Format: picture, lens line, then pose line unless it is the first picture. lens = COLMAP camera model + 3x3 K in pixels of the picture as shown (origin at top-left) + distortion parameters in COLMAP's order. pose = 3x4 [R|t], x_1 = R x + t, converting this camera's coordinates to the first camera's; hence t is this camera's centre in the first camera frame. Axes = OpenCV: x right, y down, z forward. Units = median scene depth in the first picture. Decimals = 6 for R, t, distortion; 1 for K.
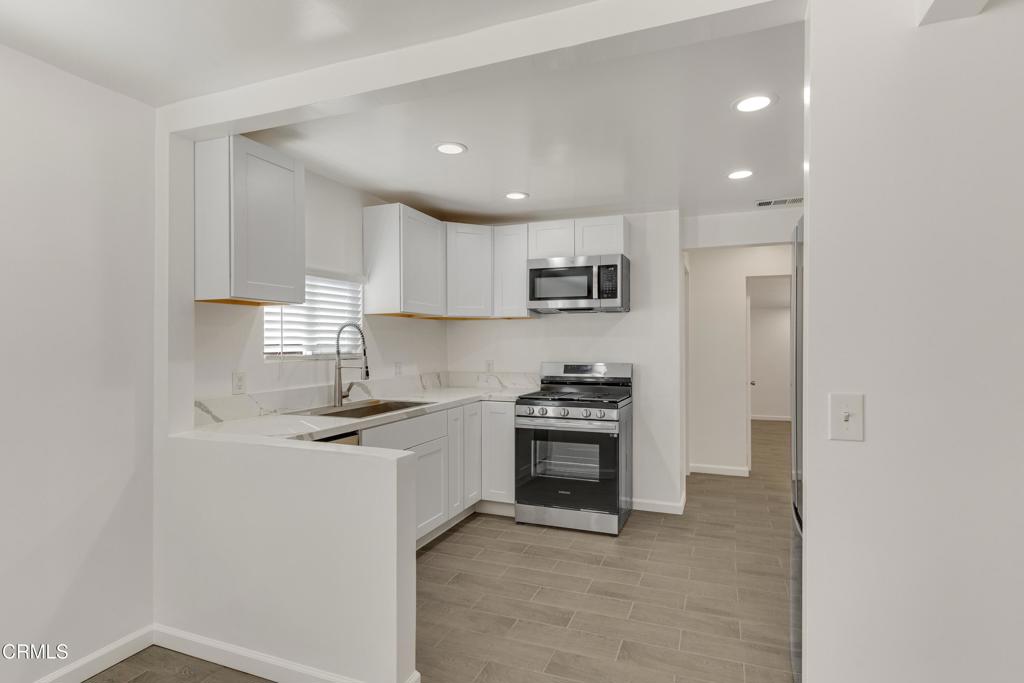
lens RADIAL K [[583.8, 0, 485.3], [0, 583.8, 346.6], [0, 0, 1]] dist [-0.019729, -0.000624]
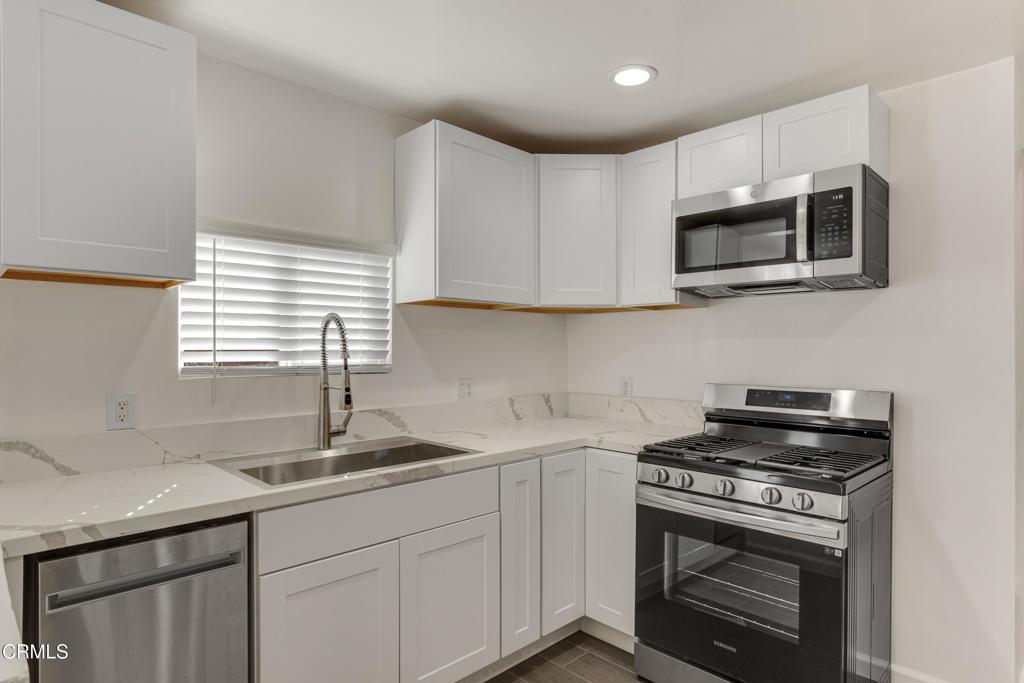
lens RADIAL K [[583.8, 0, 485.3], [0, 583.8, 346.6], [0, 0, 1]] dist [-0.019729, -0.000624]
pose [[0.915772, 0.002070, -0.401693, 0.140766], [-0.005257, 0.999963, -0.006832, -0.004031], [0.401664, 0.008368, 0.915749, 0.440379]]
